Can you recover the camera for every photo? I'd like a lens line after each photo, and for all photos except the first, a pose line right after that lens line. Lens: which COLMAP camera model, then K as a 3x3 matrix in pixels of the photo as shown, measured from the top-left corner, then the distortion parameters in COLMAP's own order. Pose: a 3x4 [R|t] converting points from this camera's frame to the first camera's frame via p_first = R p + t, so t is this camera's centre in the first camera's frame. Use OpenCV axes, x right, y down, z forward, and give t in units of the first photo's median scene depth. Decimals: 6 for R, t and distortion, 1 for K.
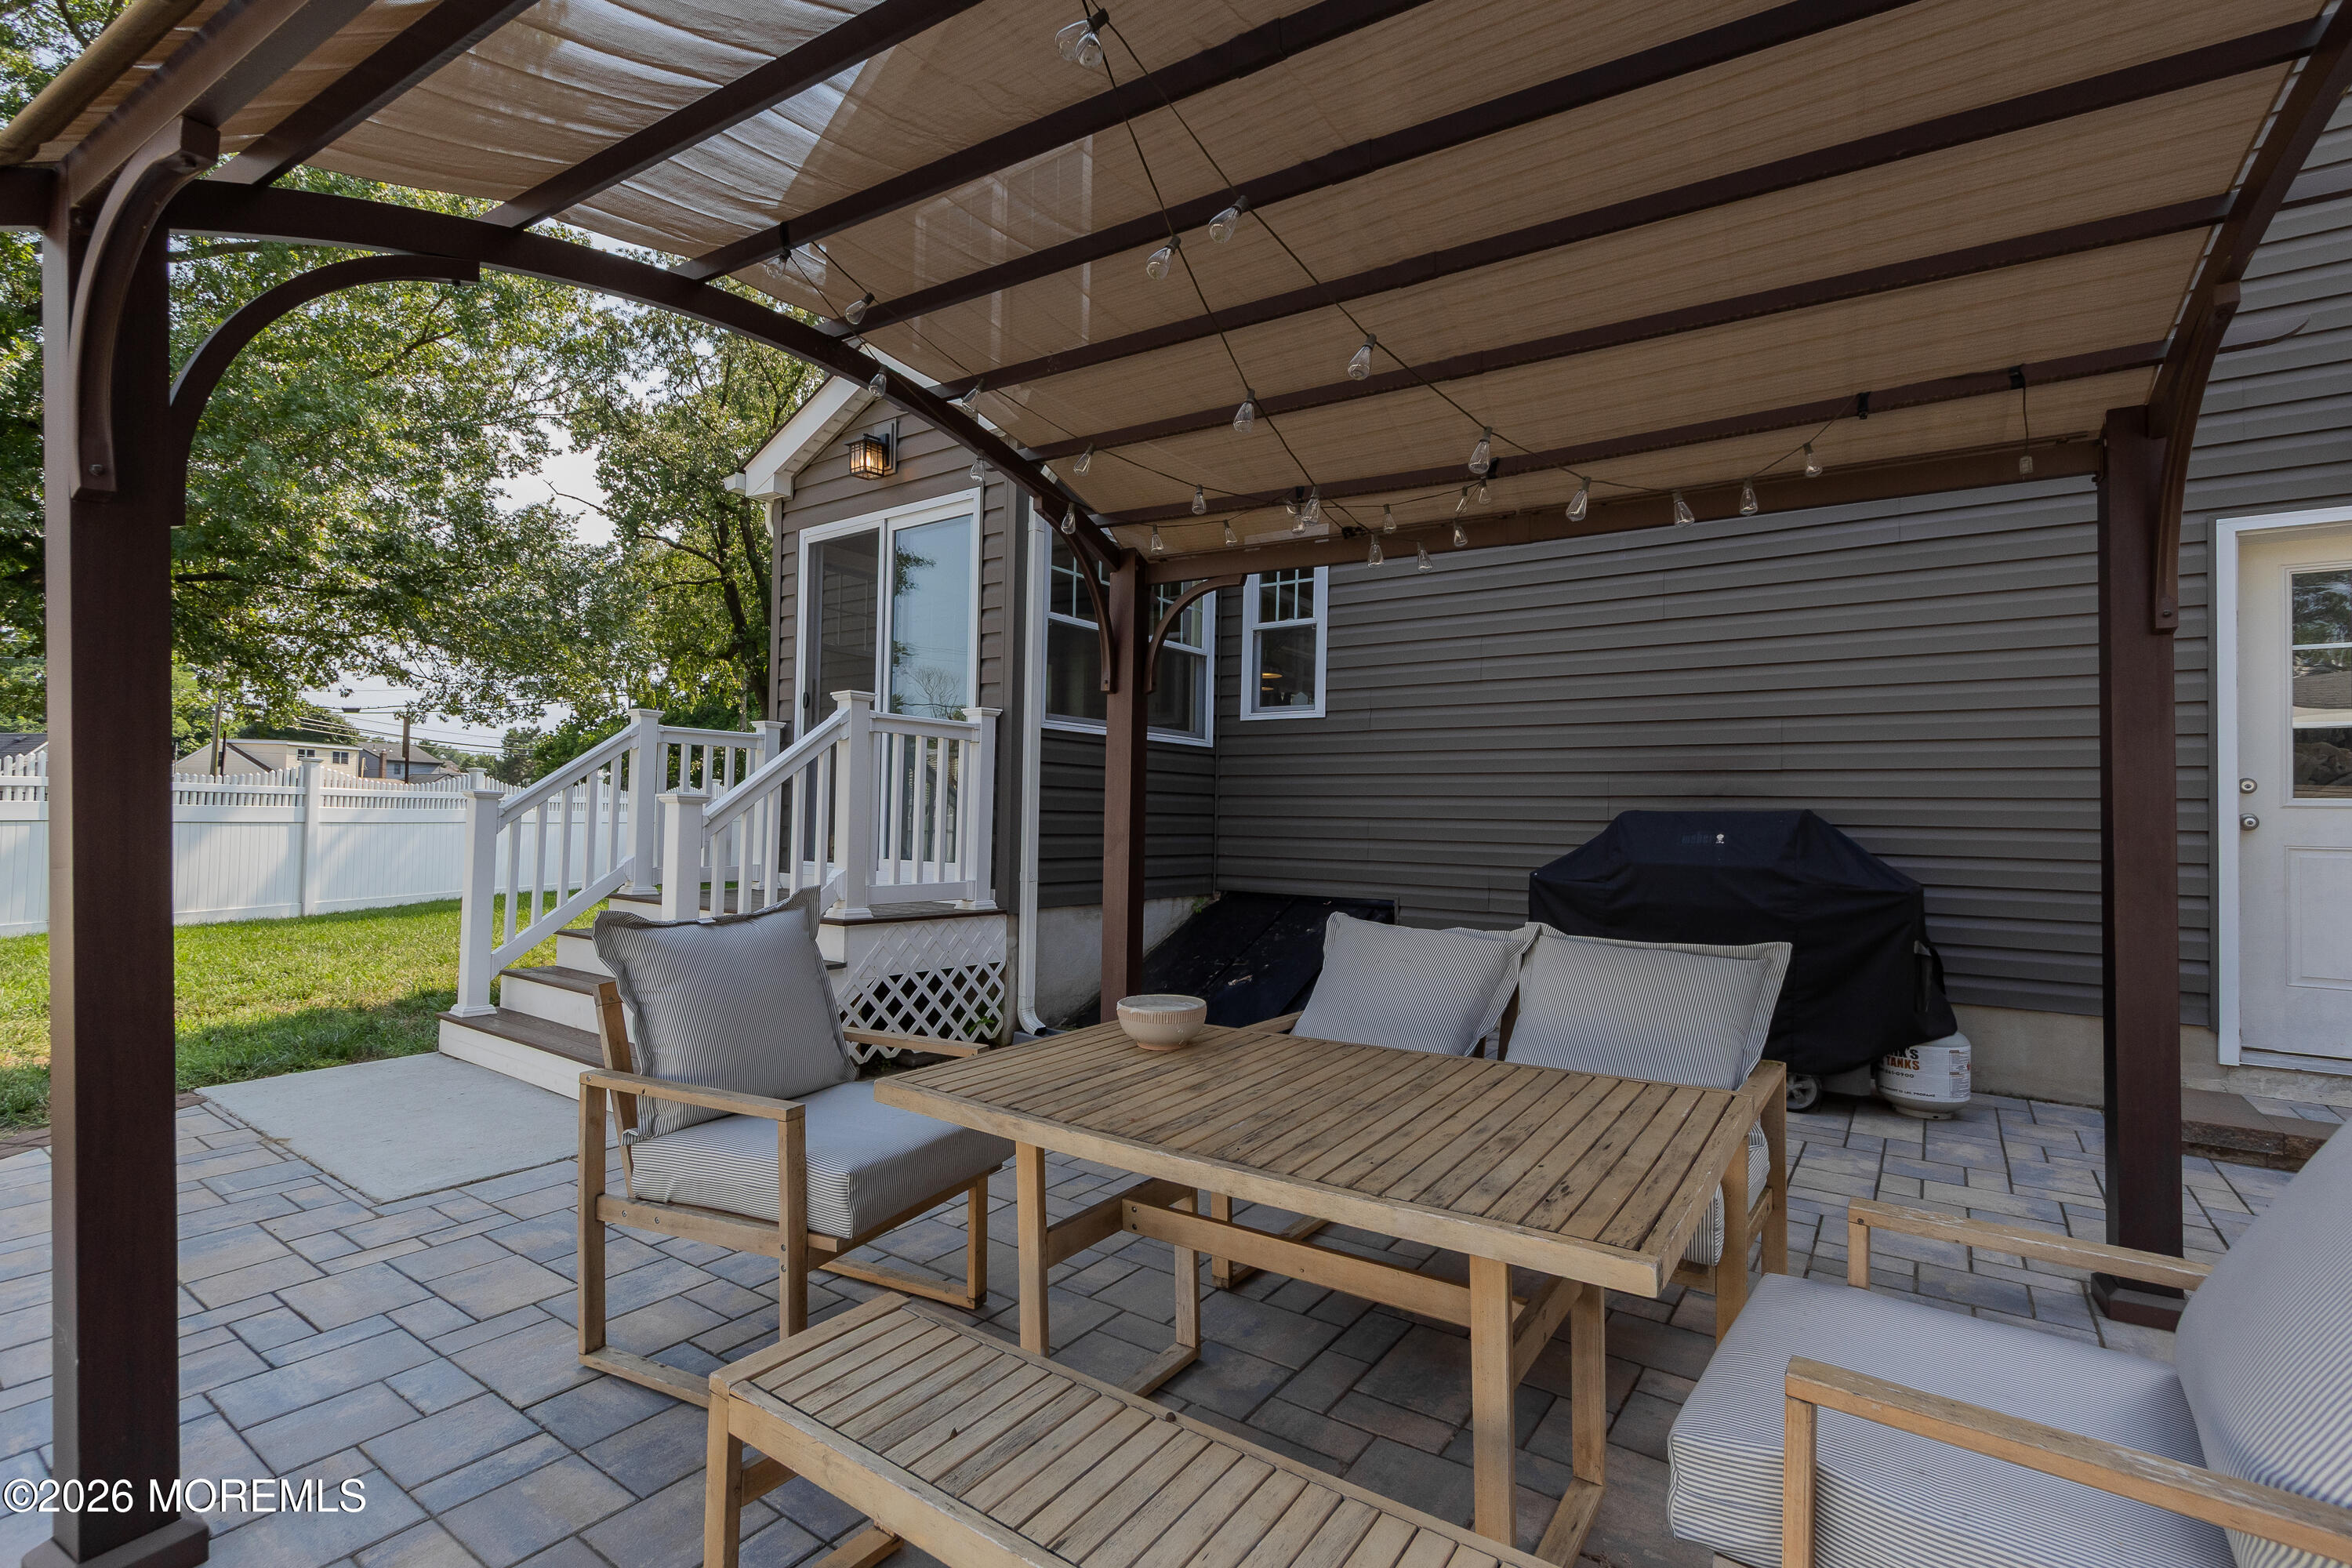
lens RADIAL K [[1090.0, 0, 1169.6], [0, 1090.0, 776.0], [0, 0, 1]] dist [0.010677, -0.004256]
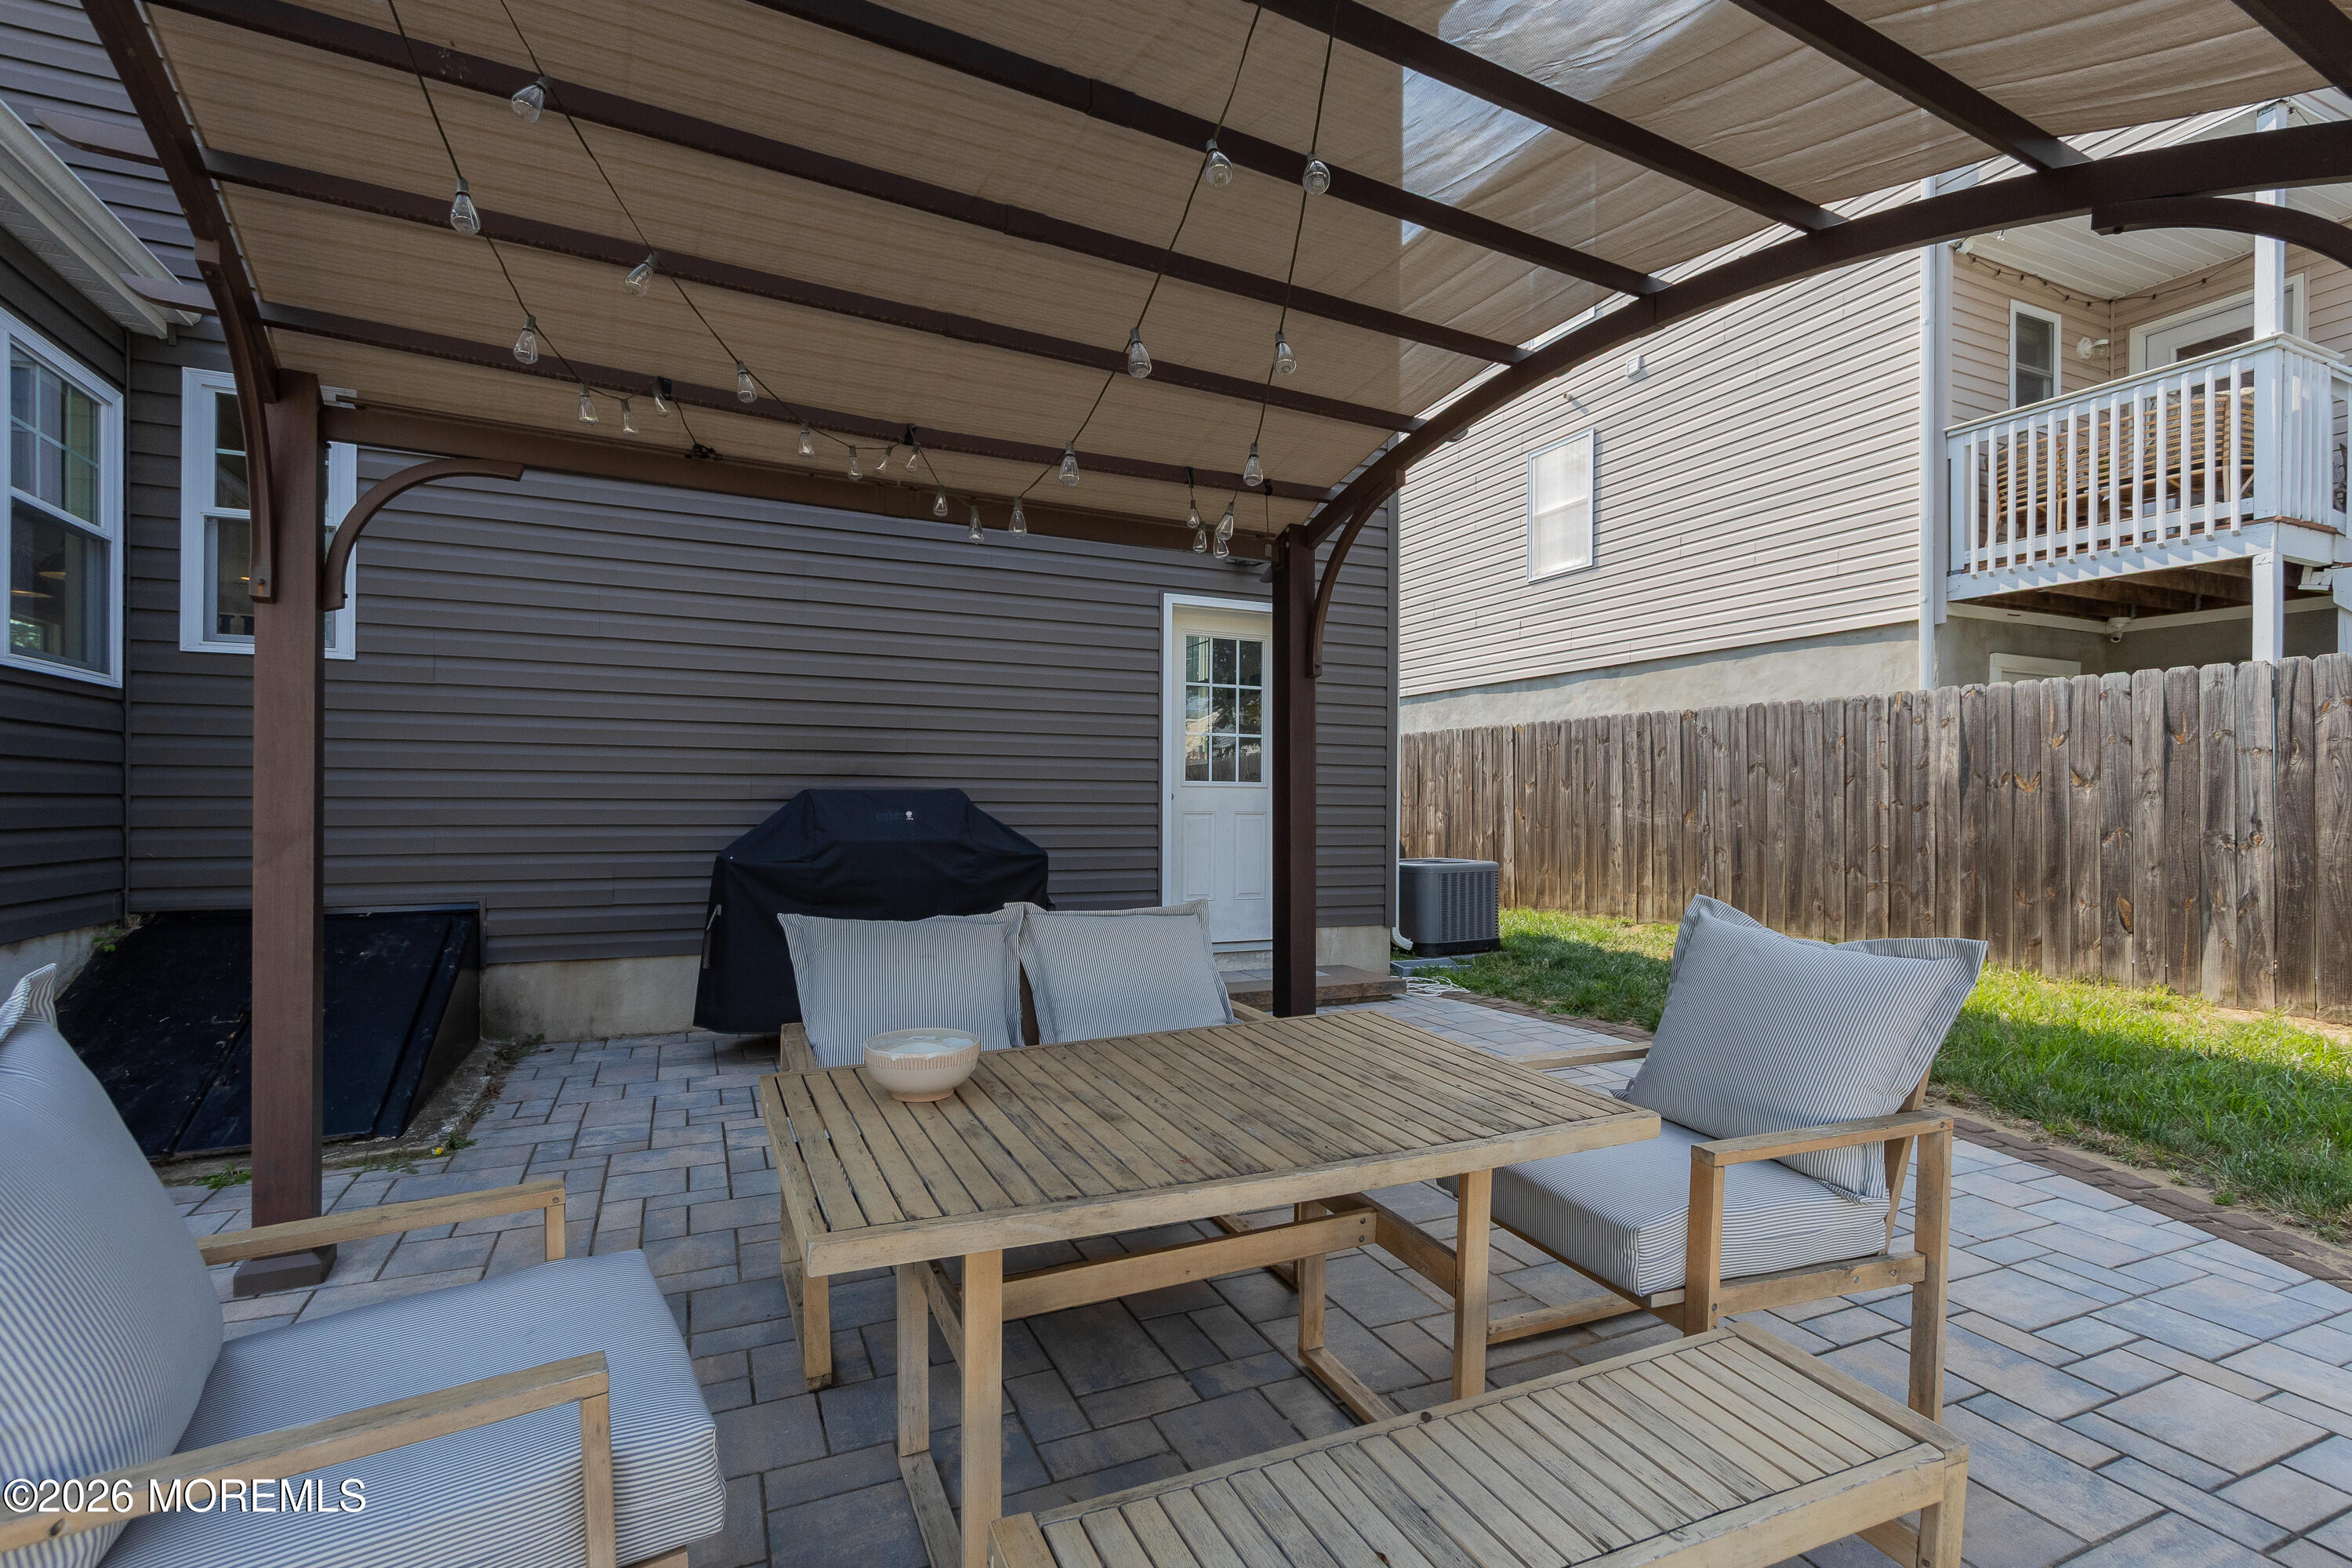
lens RADIAL K [[1090.0, 0, 1187.2], [0, 1090.0, 782.6], [0, 0, 1]] dist [0.010677, -0.004256]
pose [[0.502726, 0.002482, 0.864442, -0.327590], [-0.030206, 0.999436, 0.014696, 0.000488], [-0.863918, -0.033500, 0.502517, 0.238722]]
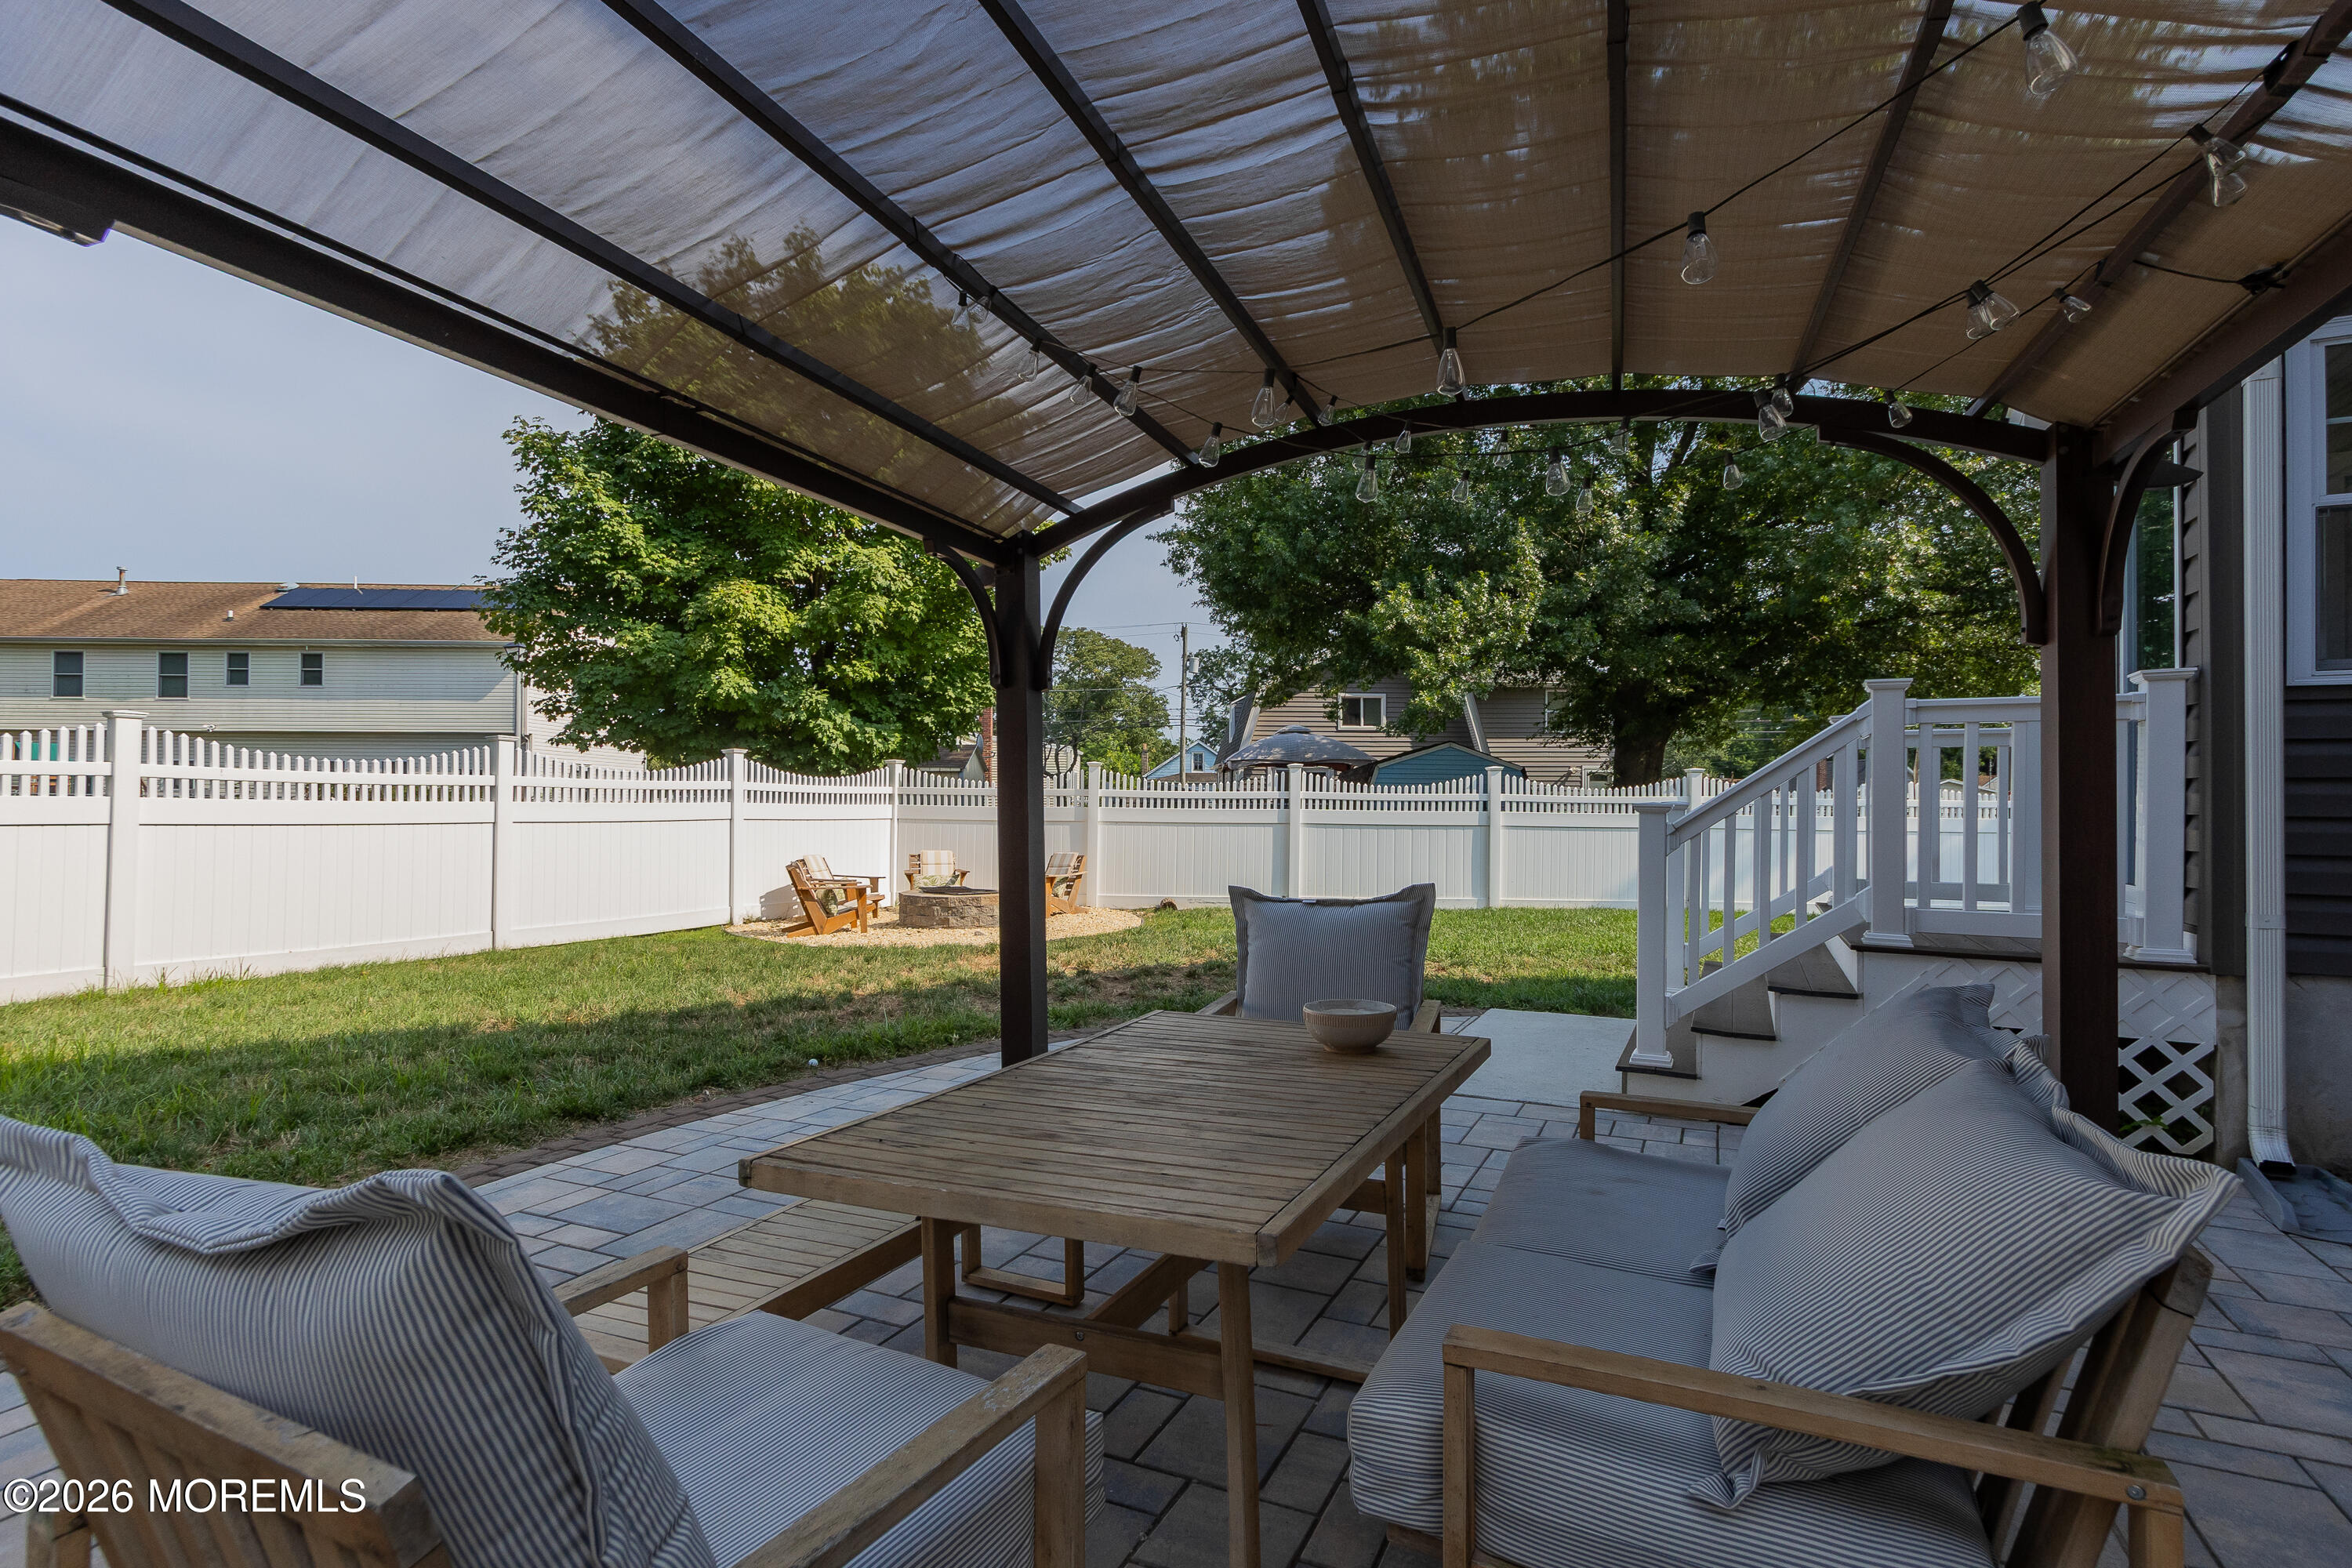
lens RADIAL K [[1090.0, 0, 1170.9], [0, 1090.0, 774.2], [0, 0, 1]] dist [0.010677, -0.004256]
pose [[0.162389, -0.045649, -0.985670, 0.532796], [0.037083, 0.998506, -0.040134, 0.015811], [0.986030, -0.030034, 0.163839, 0.376863]]
